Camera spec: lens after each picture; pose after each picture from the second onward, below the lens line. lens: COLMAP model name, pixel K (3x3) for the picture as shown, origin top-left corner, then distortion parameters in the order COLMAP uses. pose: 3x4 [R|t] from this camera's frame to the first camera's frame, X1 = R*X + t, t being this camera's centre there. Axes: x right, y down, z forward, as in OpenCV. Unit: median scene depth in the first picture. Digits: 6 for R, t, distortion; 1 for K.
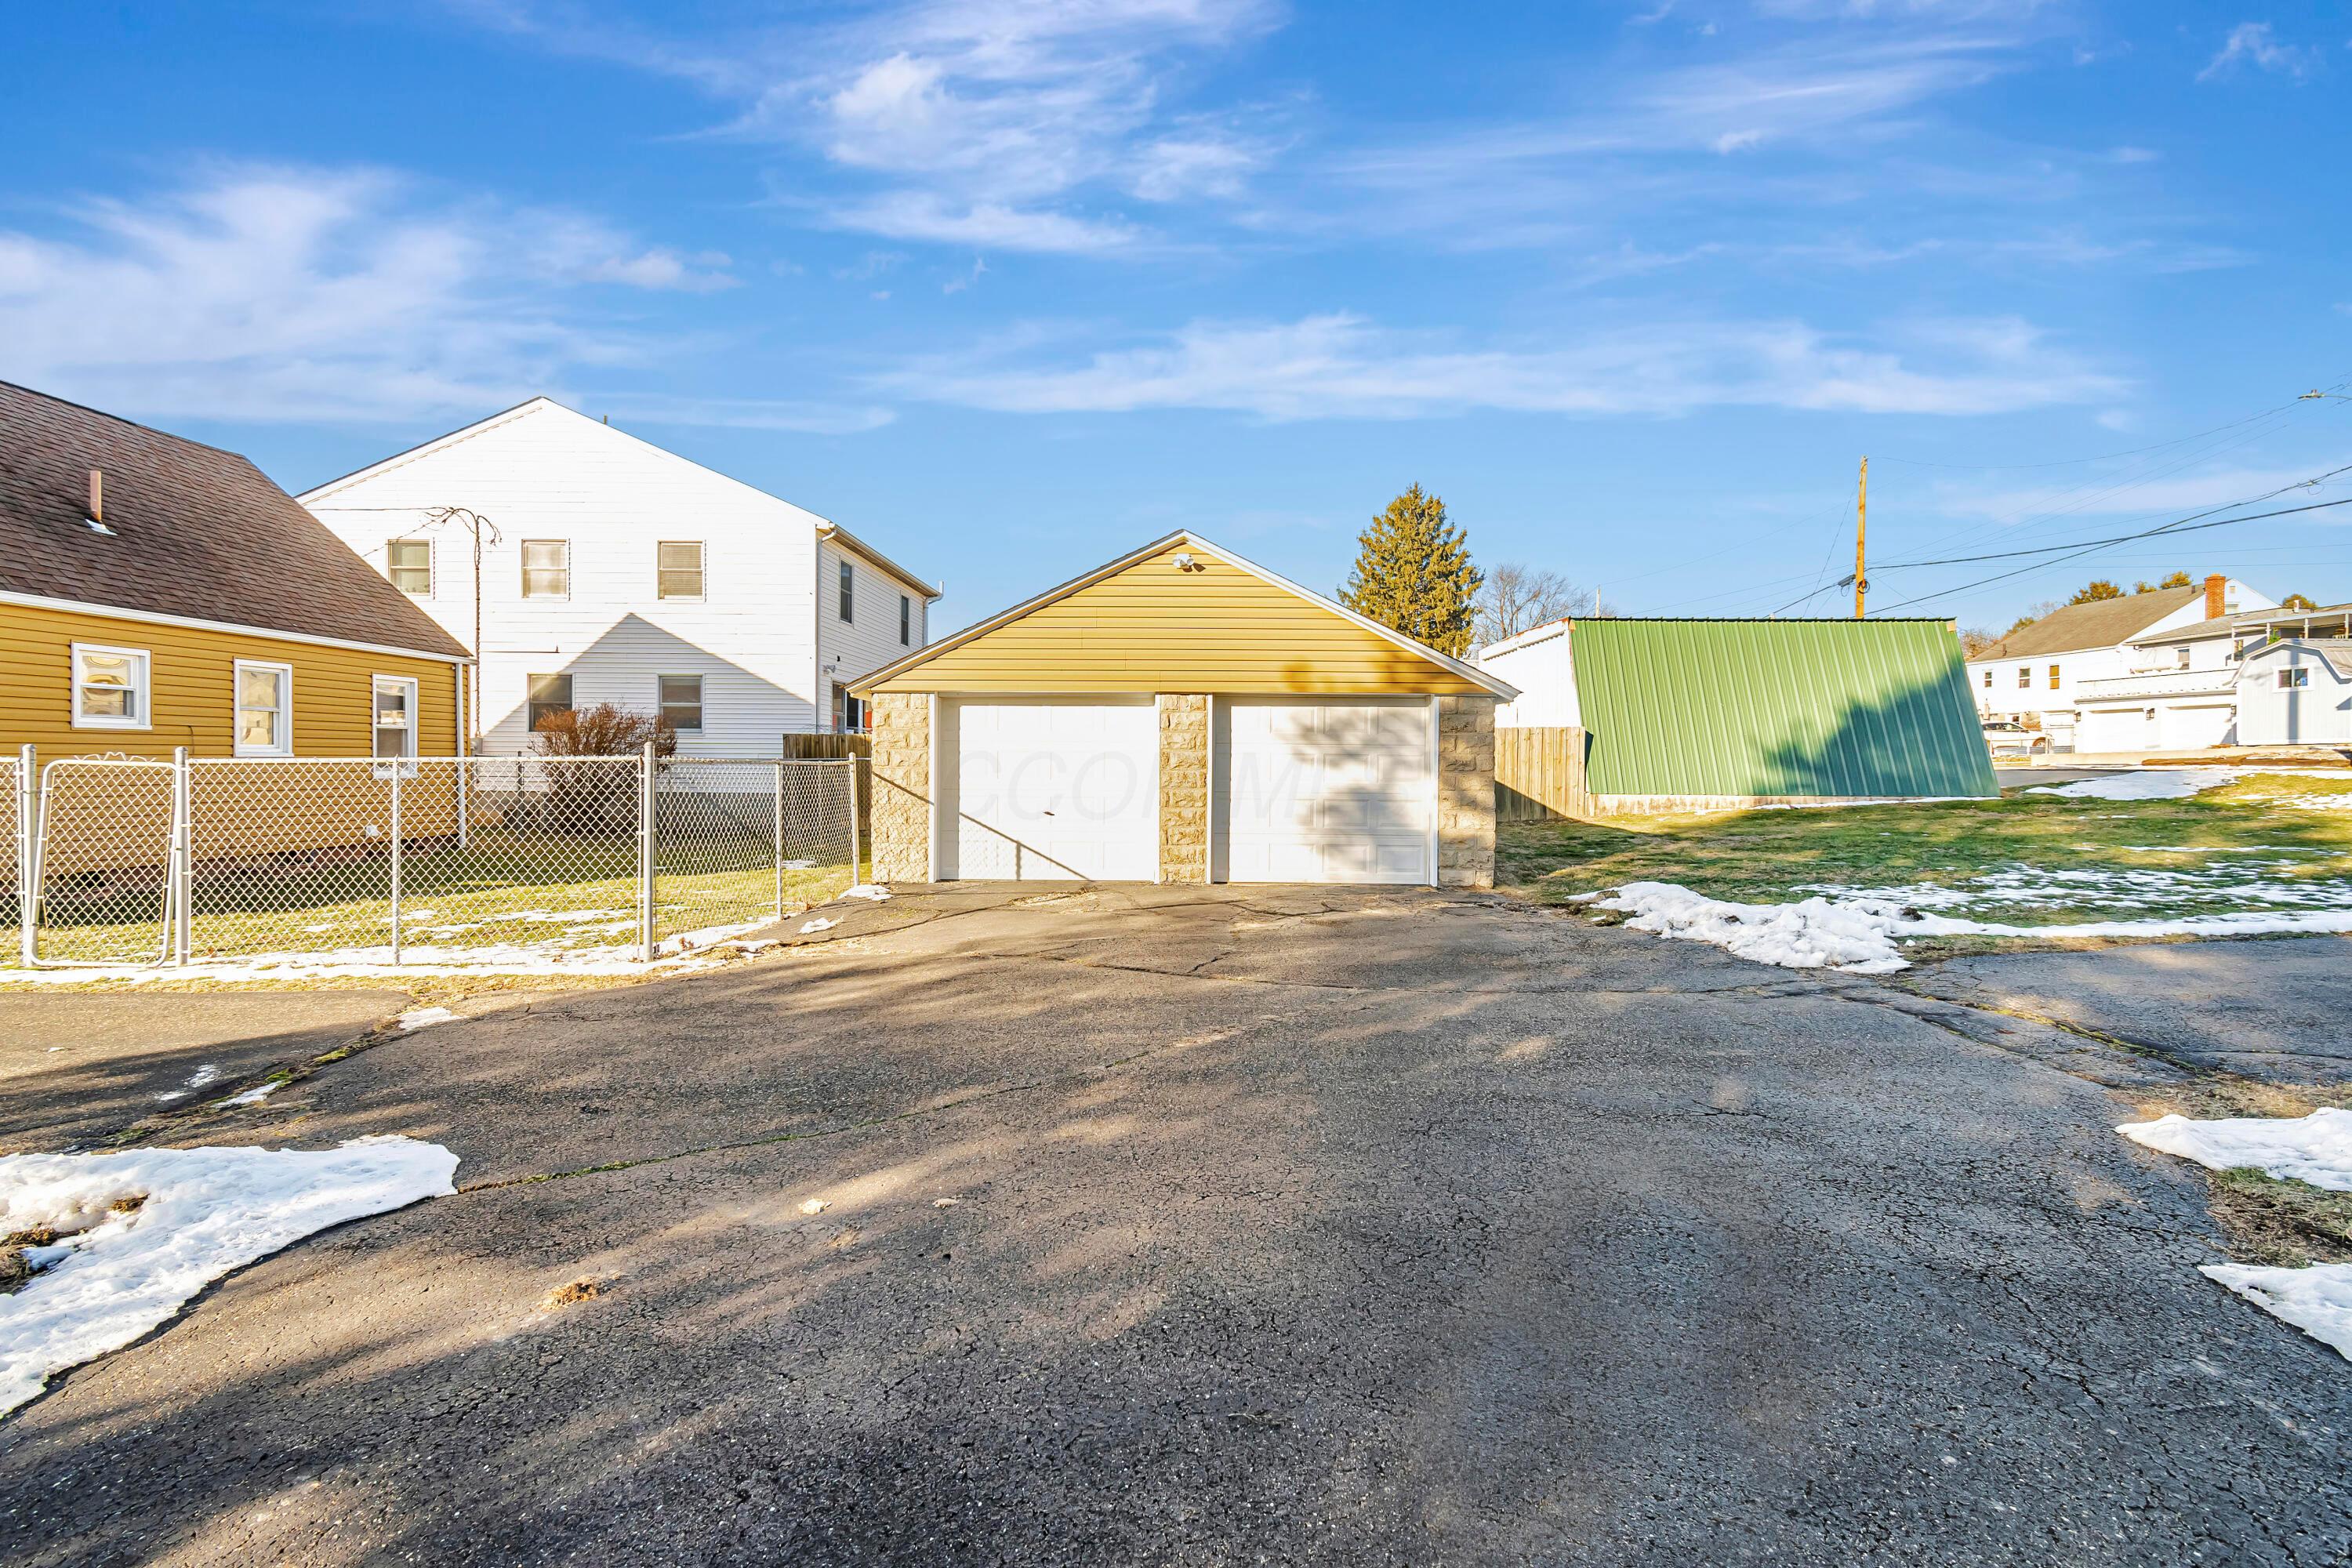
lens RADIAL K [[1051.7, 0, 1184.5], [0, 1051.7, 777.1], [0, 0, 1]] dist [0.001292, -0.002045]
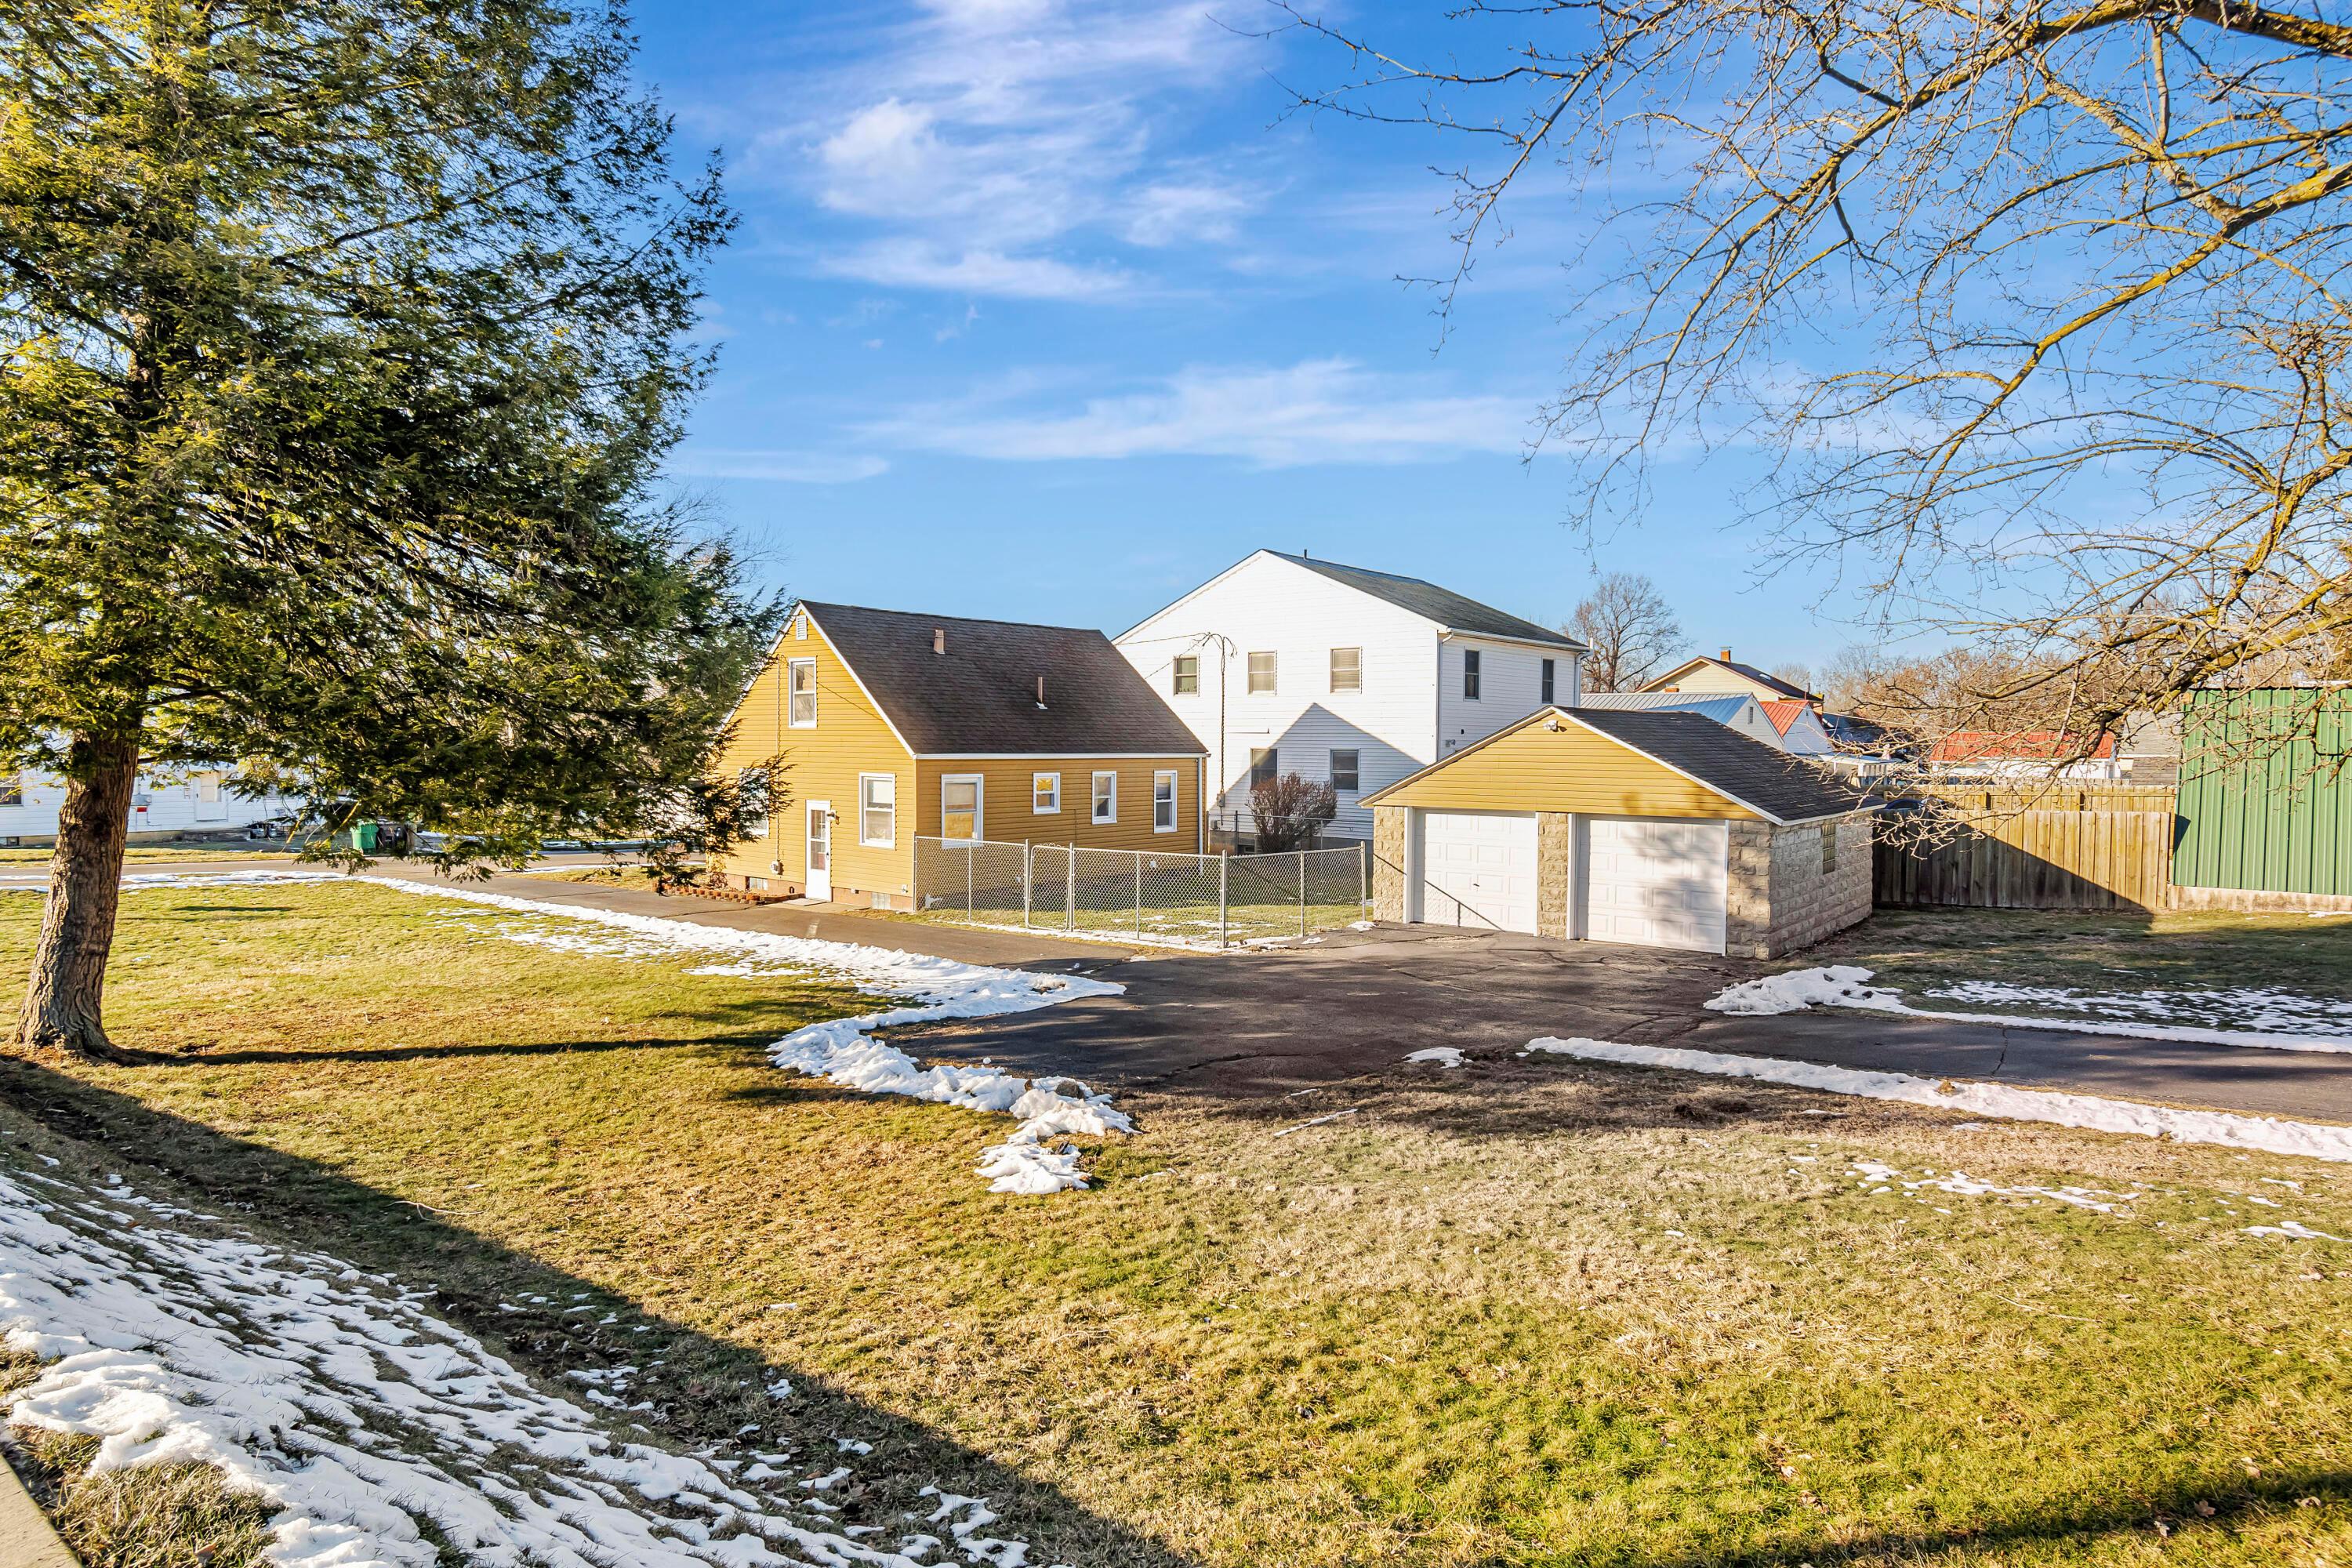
lens RADIAL K [[1290.1, 0, 1173.6], [0, 1290.1, 784.9], [0, 0, 1]] dist [-0.008447, -0.000102]
pose [[0.778136, 0.016098, -0.627889, 0.709597], [-0.012663, 0.999870, 0.009942, -0.125002], [0.627968, 0.000215, 0.778239, -0.758065]]
